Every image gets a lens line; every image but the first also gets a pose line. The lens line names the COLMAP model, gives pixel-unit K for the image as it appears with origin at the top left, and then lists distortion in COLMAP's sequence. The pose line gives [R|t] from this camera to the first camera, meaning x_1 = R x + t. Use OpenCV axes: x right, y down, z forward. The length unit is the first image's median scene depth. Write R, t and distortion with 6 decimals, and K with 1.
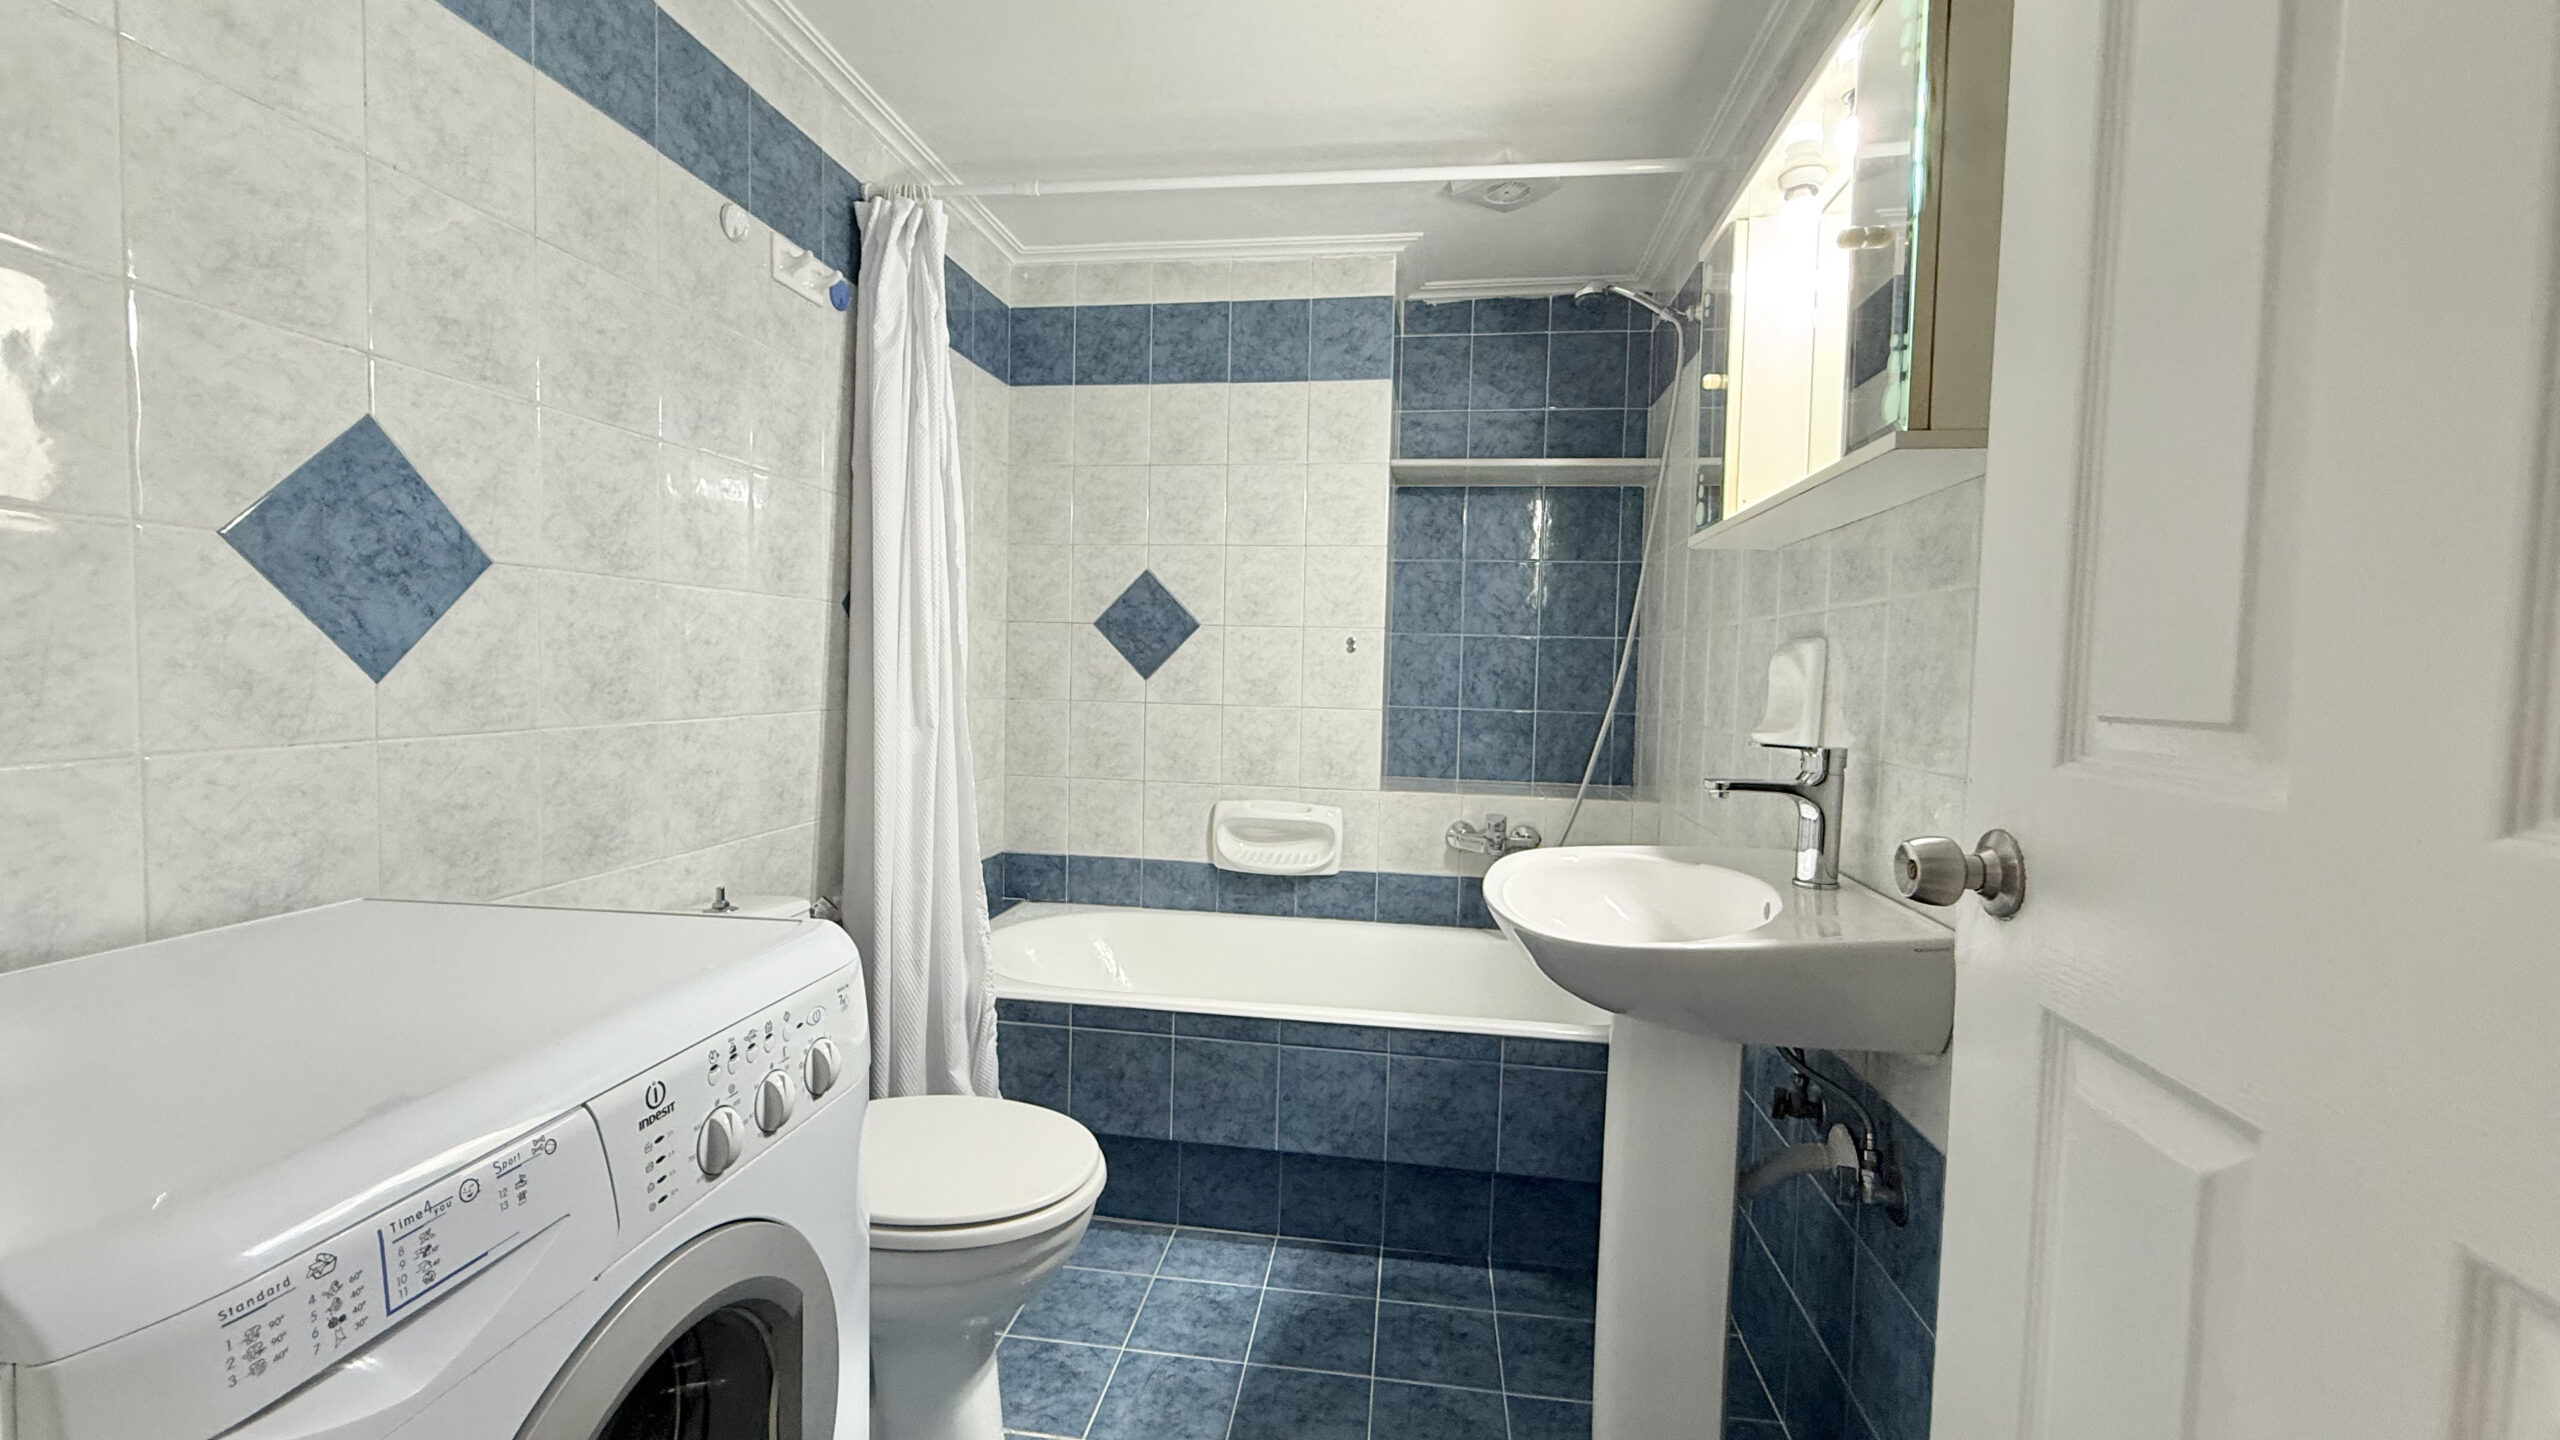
lens RADIAL K [[1020.0, 0, 1271.4], [0, 1020.0, 720.7], [0, 0, 1]] dist [-0.000063, -0.000030]
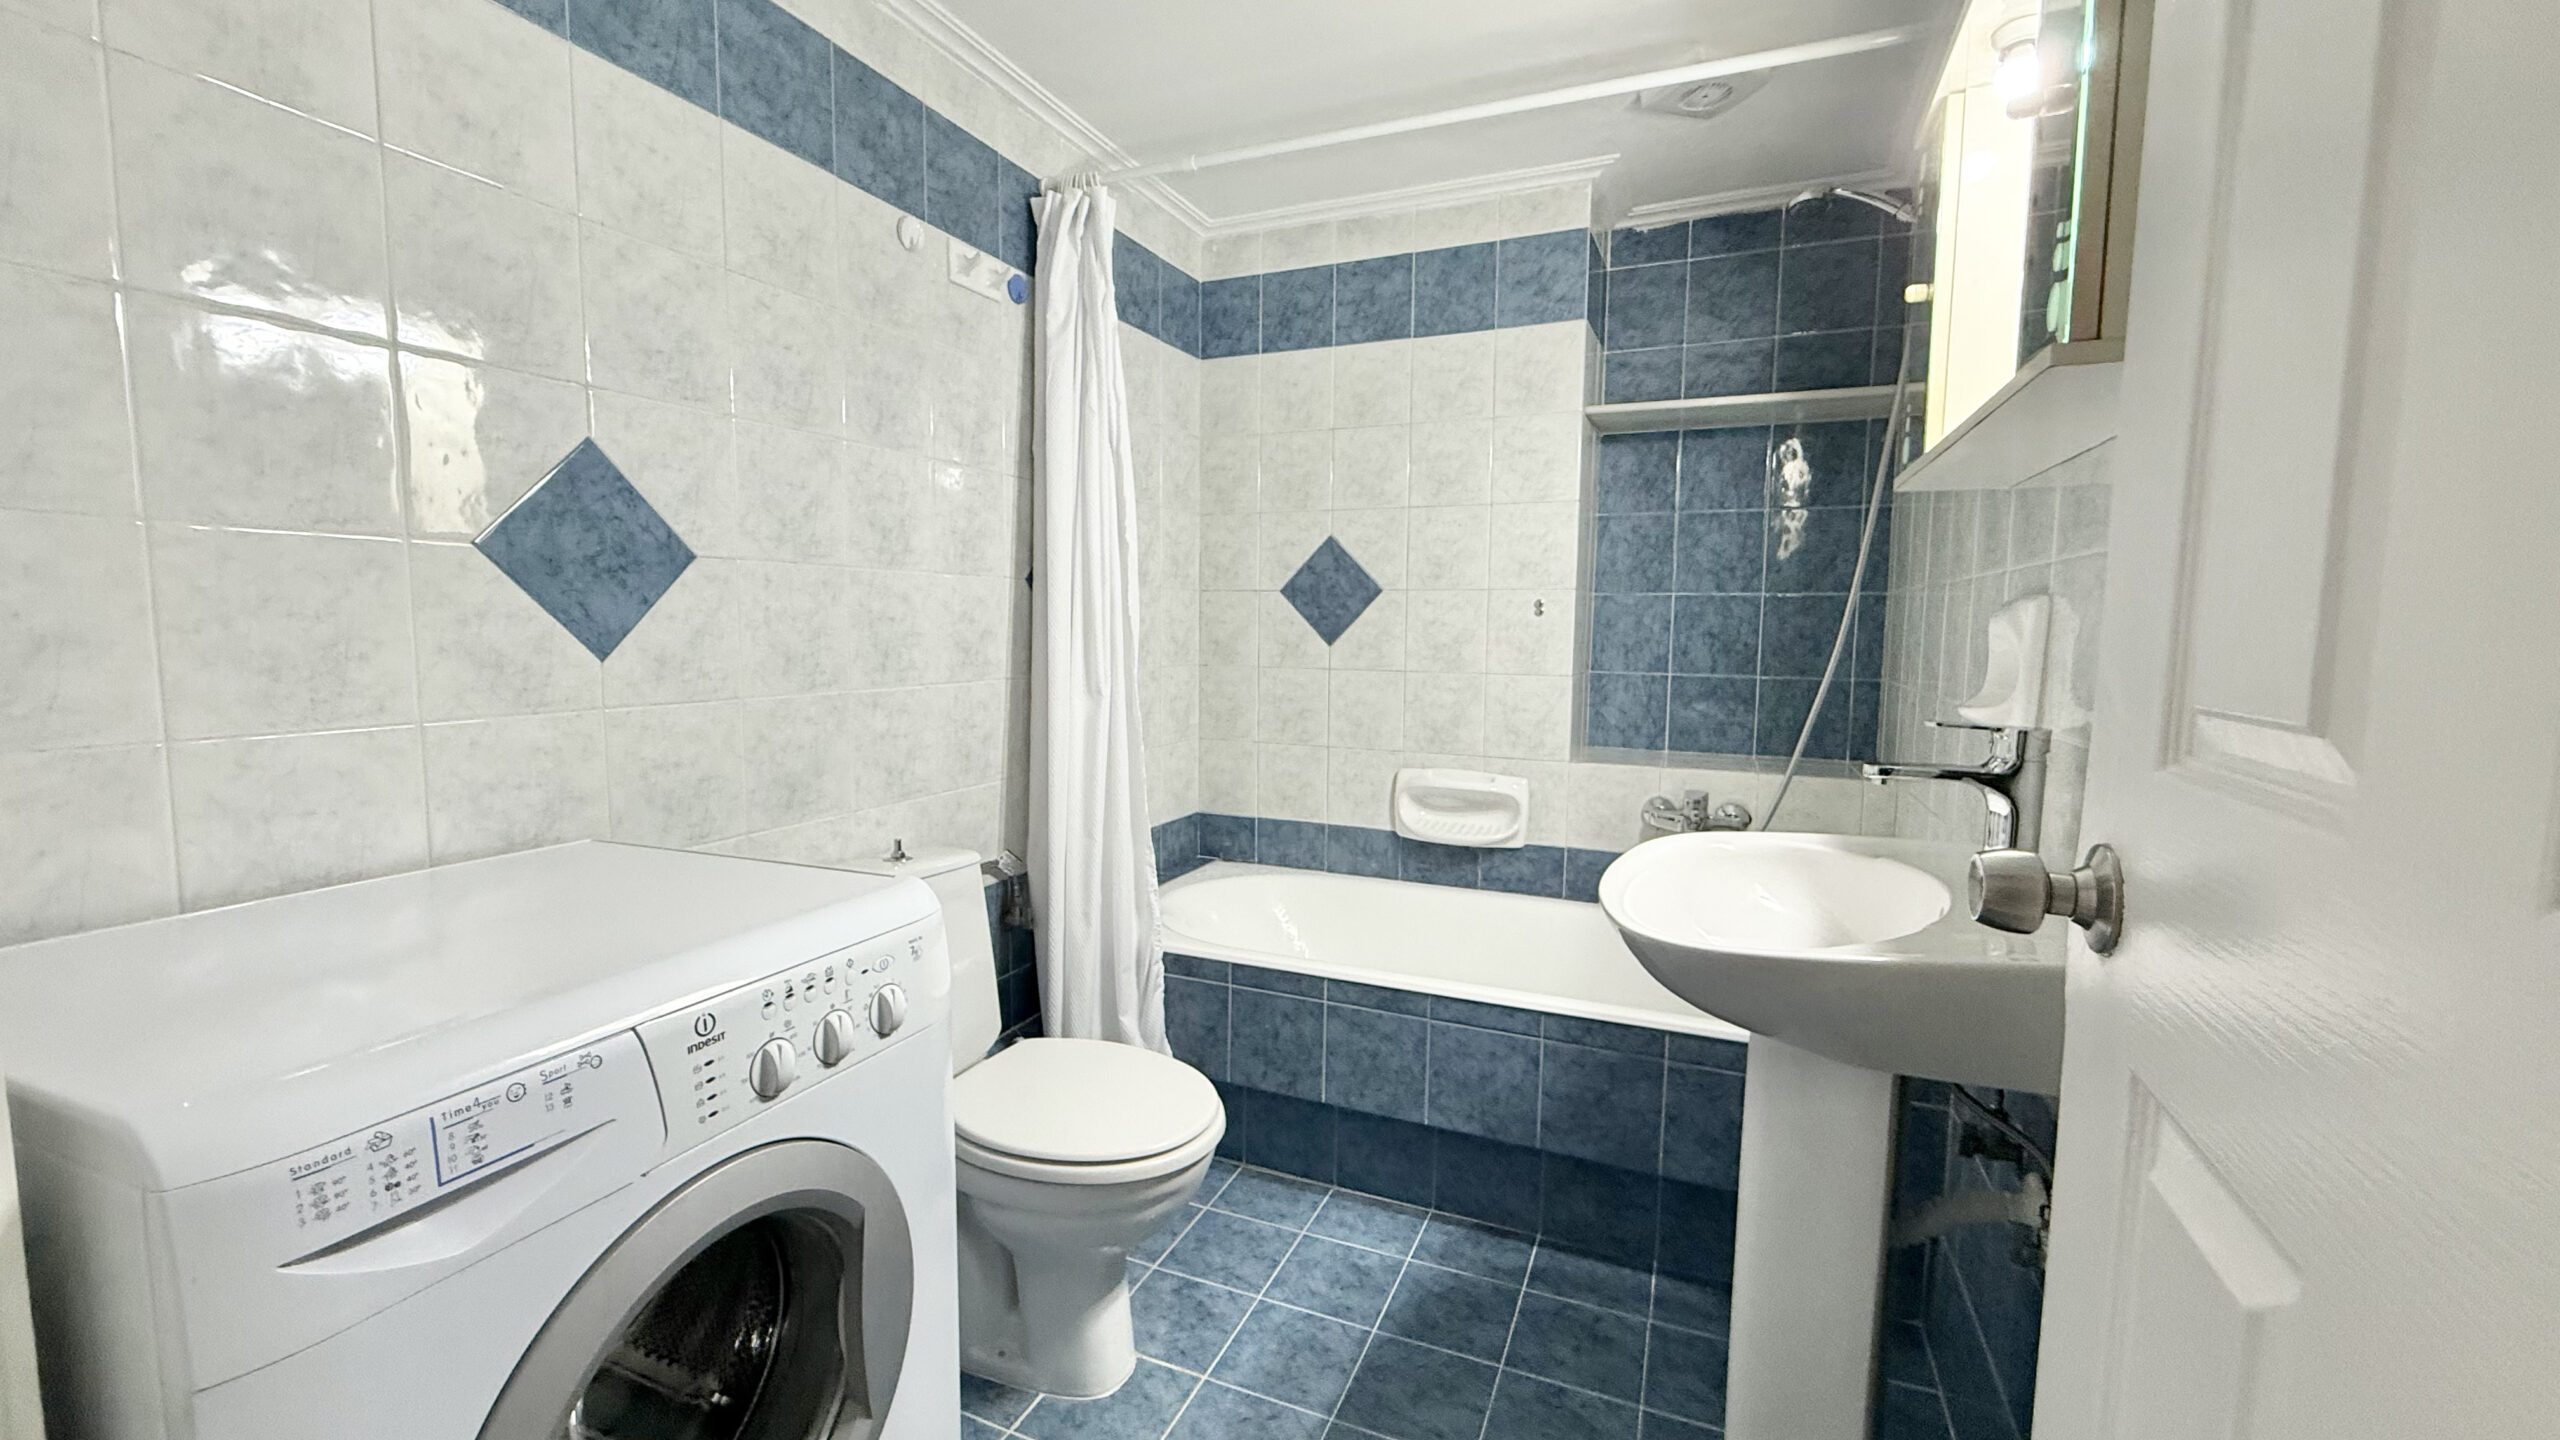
lens RADIAL K [[1020.0, 0, 1271.4], [0, 1020.0, 720.7], [0, 0, 1]] dist [-0.000063, -0.000030]
pose [[0.965640, 0.010586, -0.259669, 0.127101], [-0.000412, 0.999231, 0.039204, -0.009508], [0.259884, -0.037750, 0.964902, 0.025691]]
